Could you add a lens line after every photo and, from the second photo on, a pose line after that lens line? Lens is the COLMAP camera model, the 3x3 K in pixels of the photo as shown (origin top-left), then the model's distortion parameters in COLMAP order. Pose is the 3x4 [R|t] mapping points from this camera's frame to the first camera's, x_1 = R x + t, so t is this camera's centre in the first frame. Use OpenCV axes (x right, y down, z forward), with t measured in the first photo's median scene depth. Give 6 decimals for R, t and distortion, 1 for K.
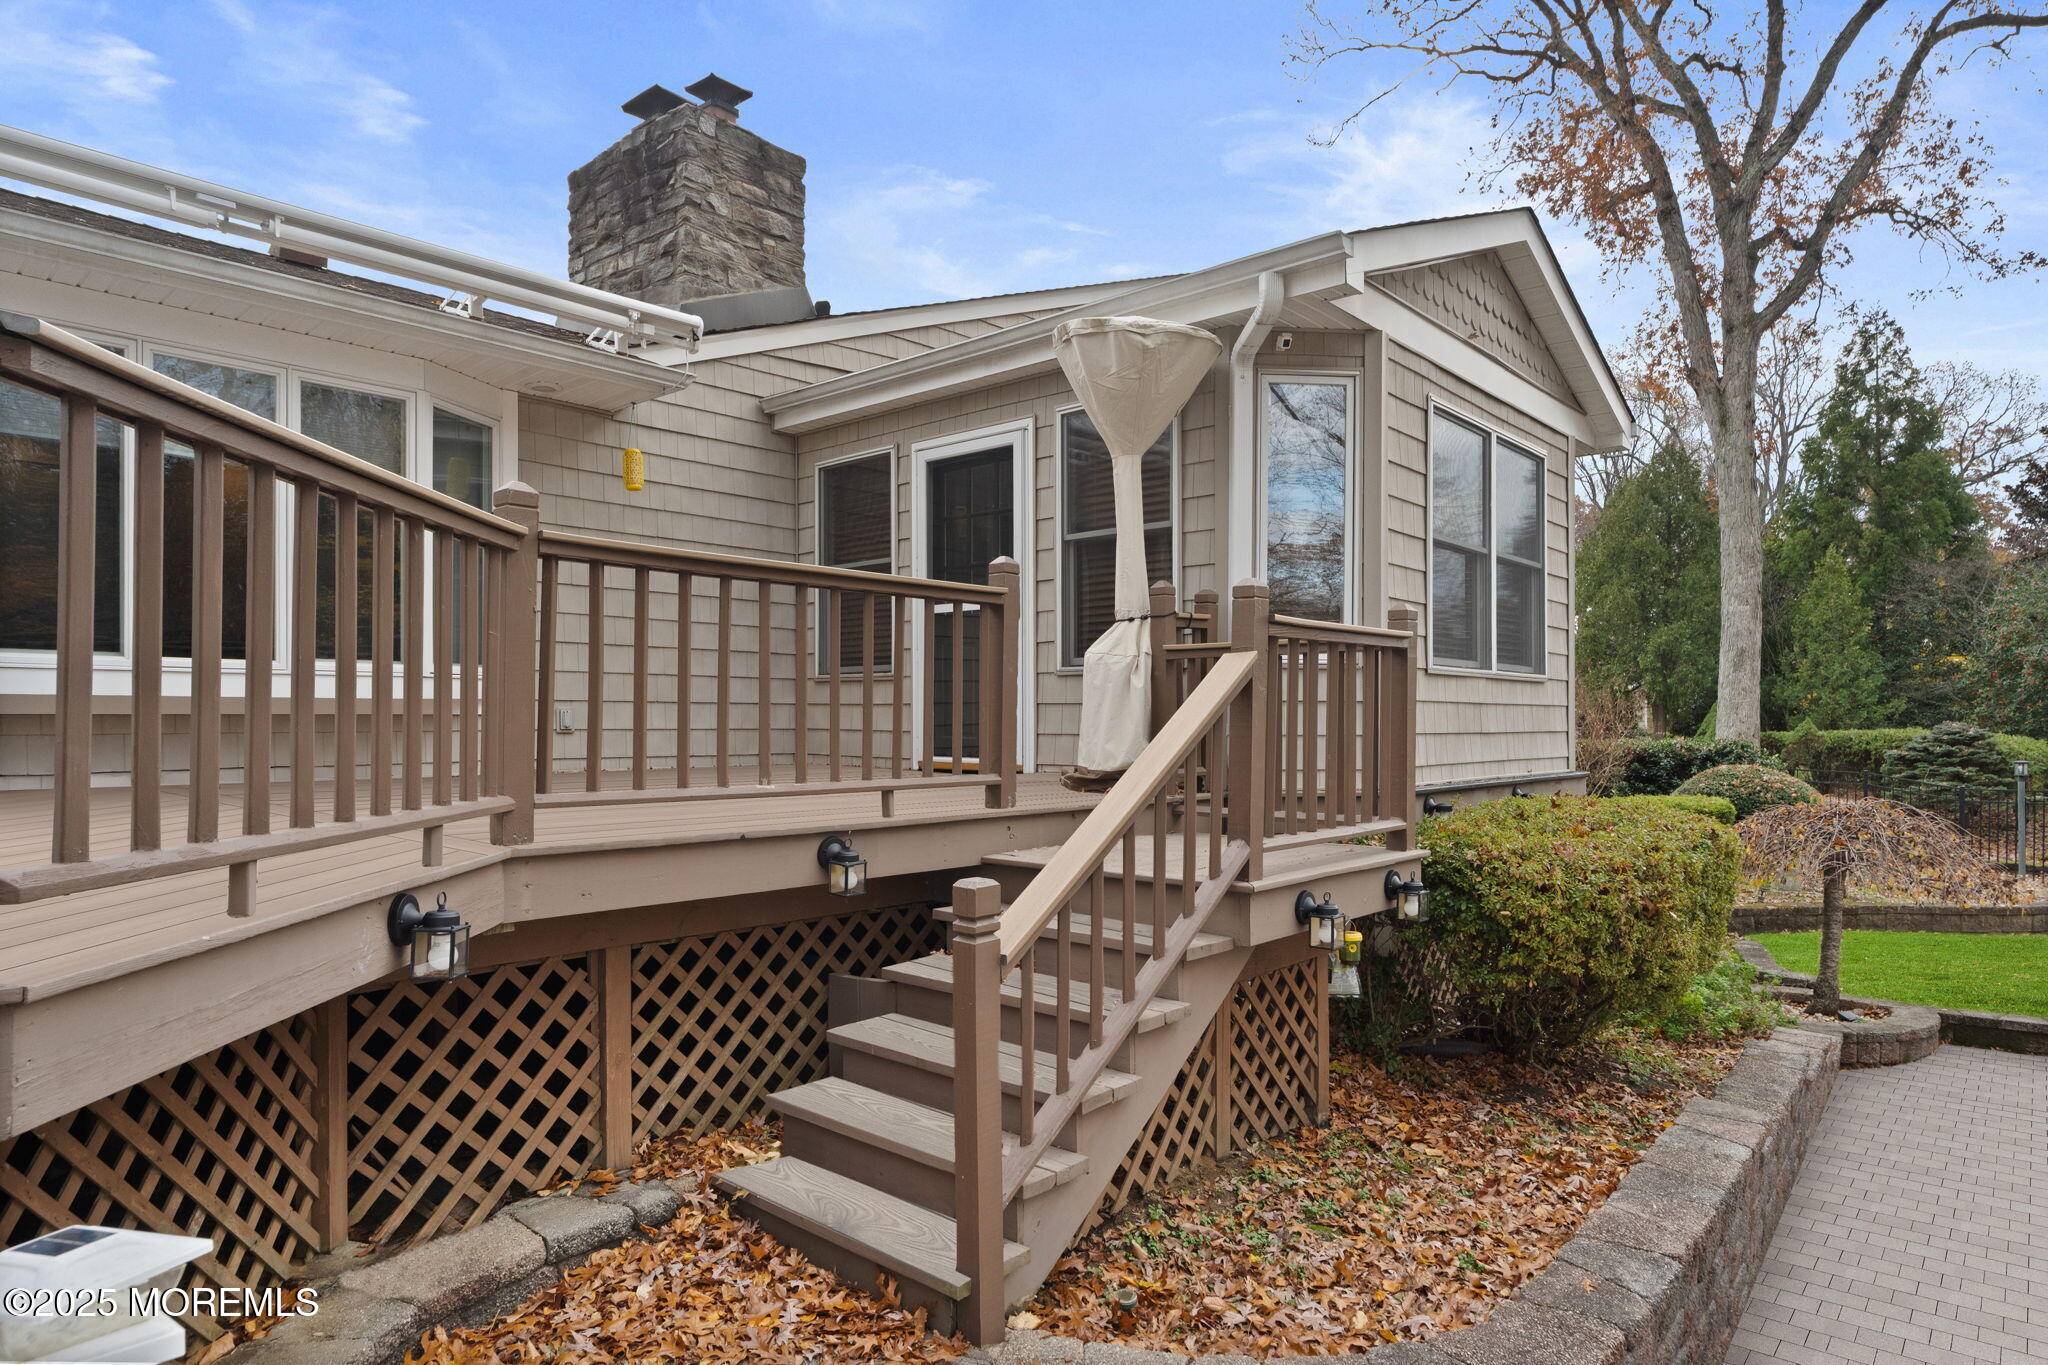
lens RADIAL K [[1197.9, 0, 1040.0], [0, 1197.9, 715.8], [0, 0, 1]] dist [0.001316, 0.000170]
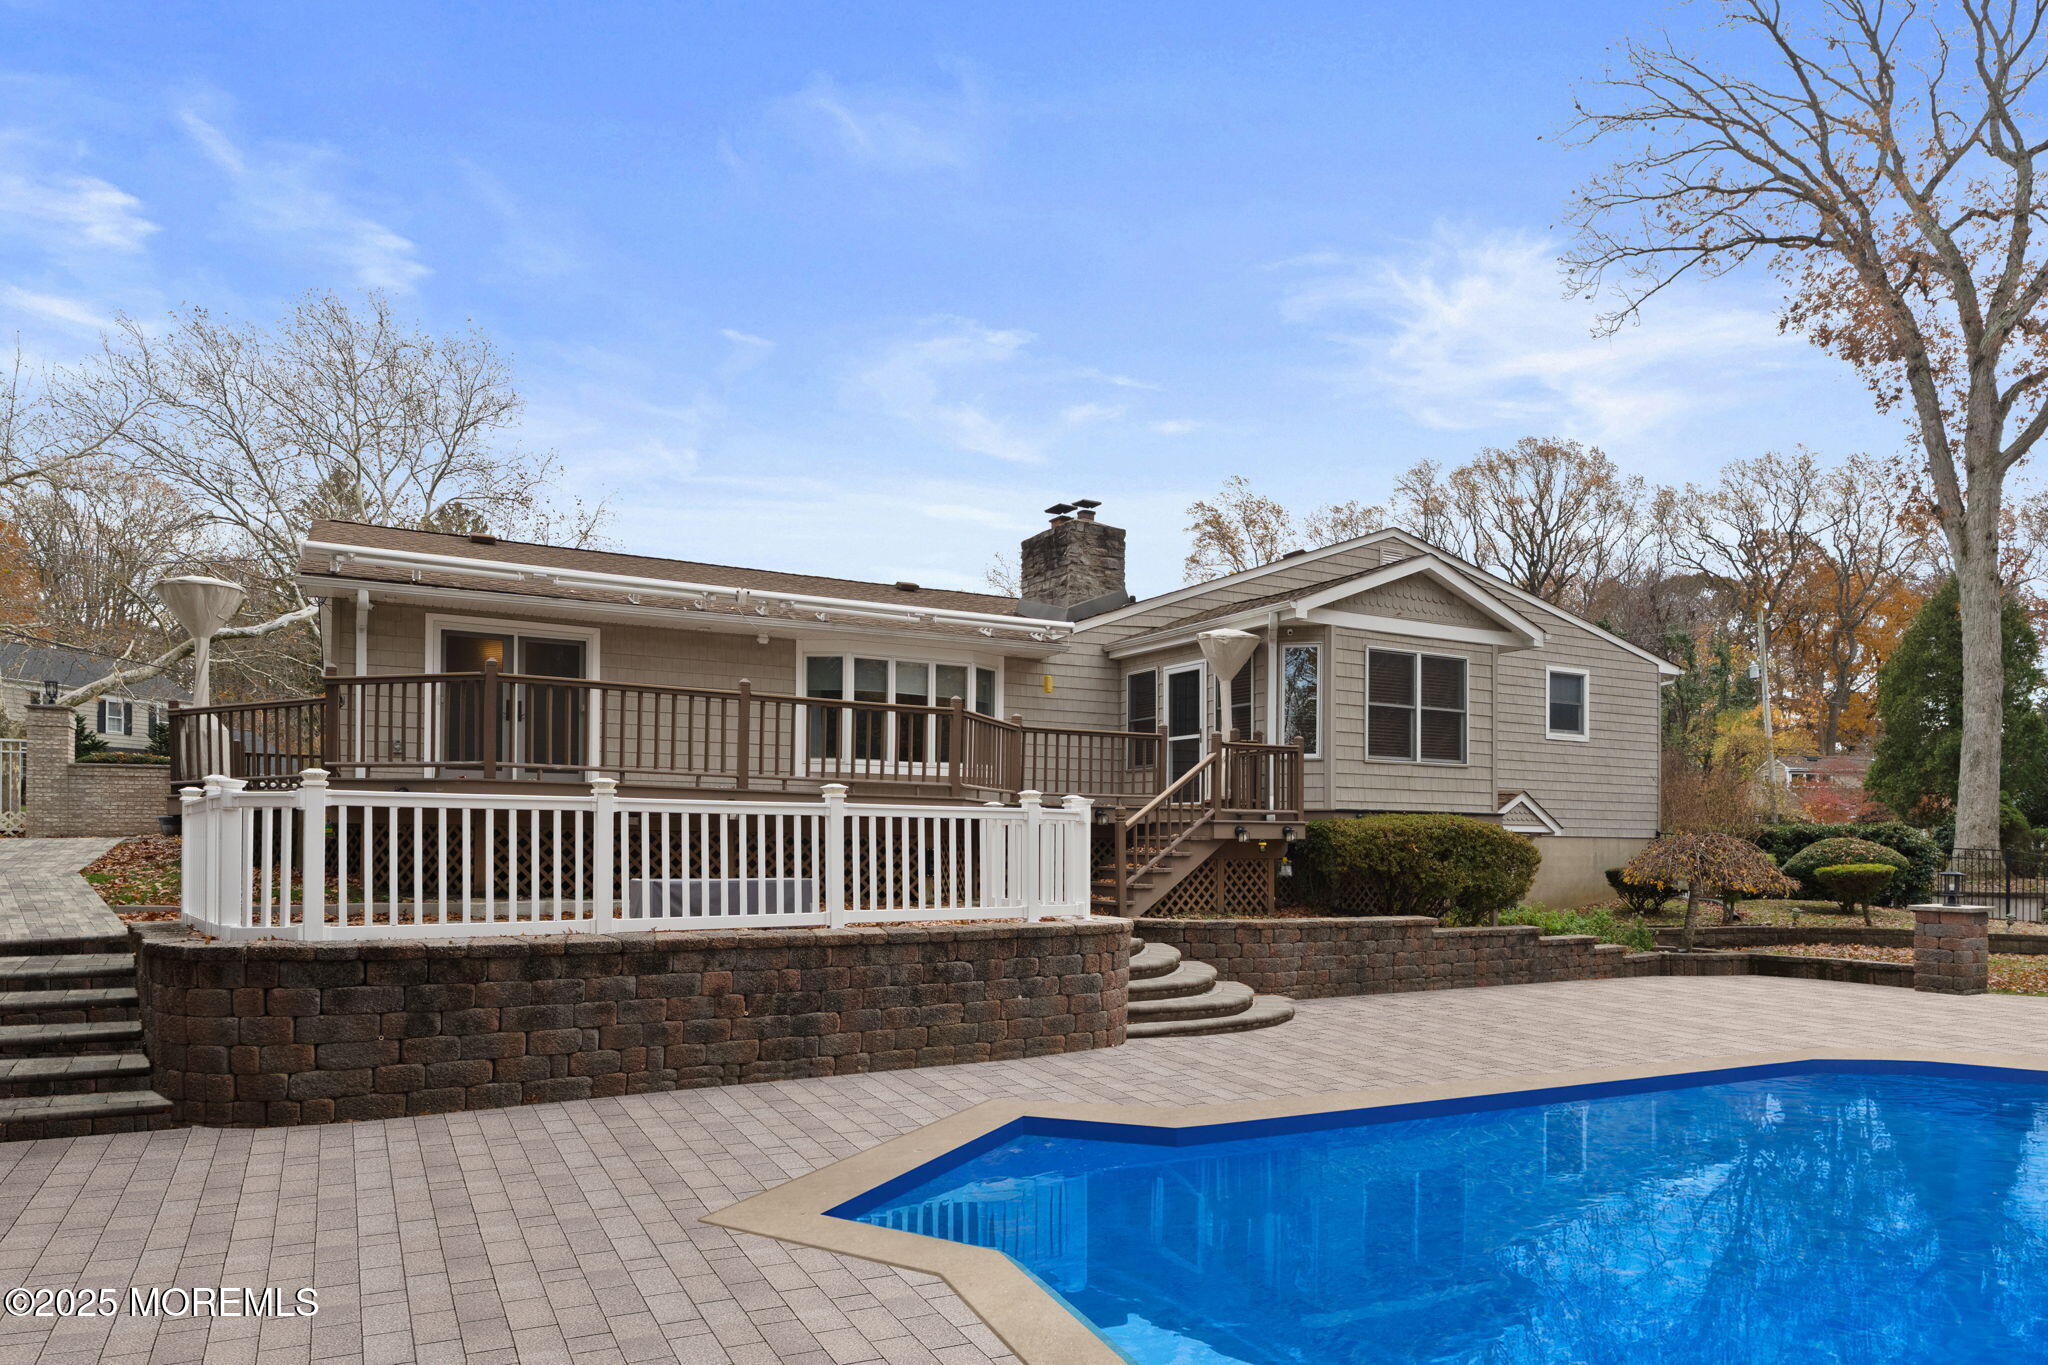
lens RADIAL K [[1197.9, 0, 1025.5], [0, 1197.9, 683.4], [0, 0, 1]] dist [0.001316, 0.000170]
pose [[0.937386, -0.037866, -0.346229, 0.398201], [-0.006599, 0.991963, -0.126356, 0.086343], [0.348231, 0.120729, 0.929602, -1.104711]]
